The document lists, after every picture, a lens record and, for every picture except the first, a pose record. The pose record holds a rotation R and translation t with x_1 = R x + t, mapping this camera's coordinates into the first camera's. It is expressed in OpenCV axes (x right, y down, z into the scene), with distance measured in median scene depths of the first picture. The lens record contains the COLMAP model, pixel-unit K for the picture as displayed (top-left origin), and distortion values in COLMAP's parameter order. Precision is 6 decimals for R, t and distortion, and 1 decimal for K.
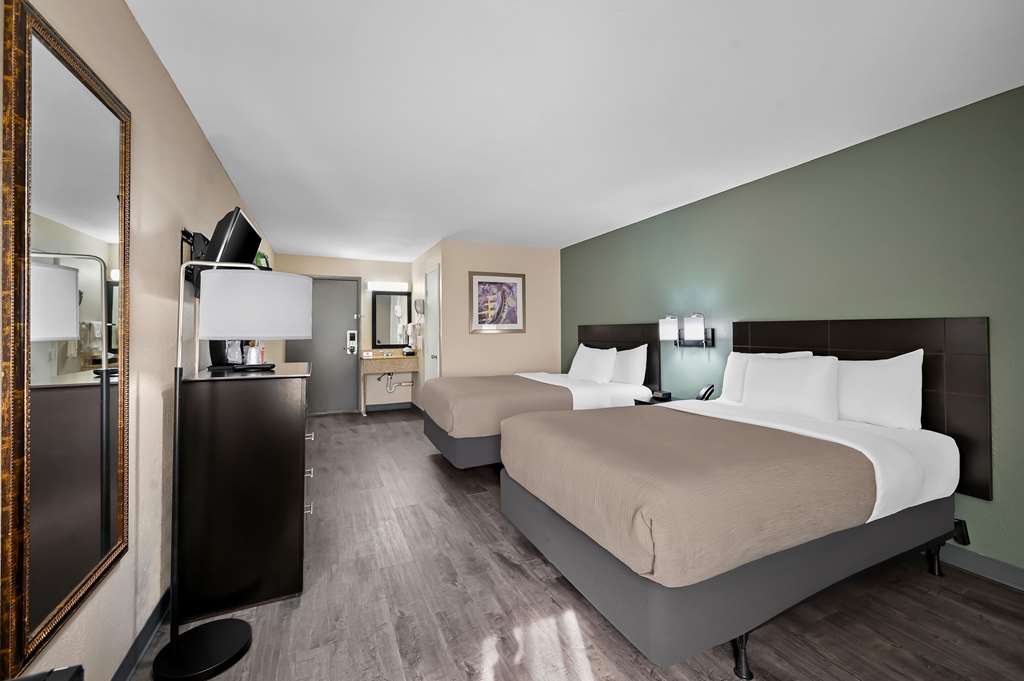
lens RADIAL K [[421.5, 0, 508.1], [0, 421.5, 325.2], [0, 0, 1]] dist [-0.000306, 0.000028]
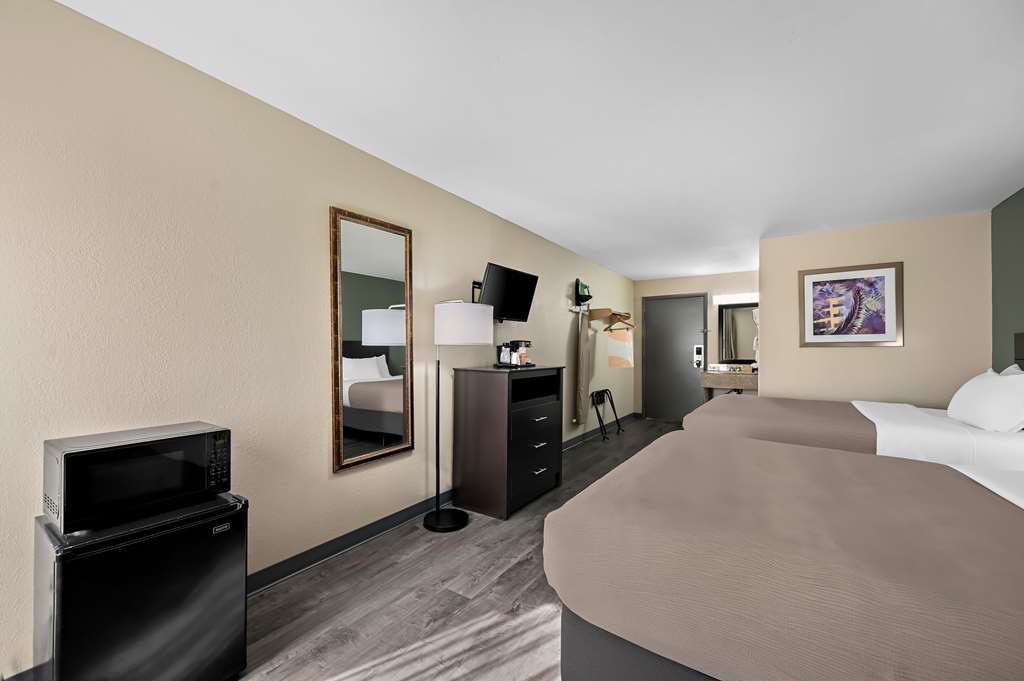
lens RADIAL K [[397.2, 0, 510.5], [0, 397.2, 345.2], [0, 0, 1]] dist [-0.000801, 0.000000]
pose [[0.528316, -0.004160, -0.849038, 0.262191], [0.007090, 0.999975, -0.000488, 0.012627], [0.849018, -0.005762, 0.528332, 0.109797]]
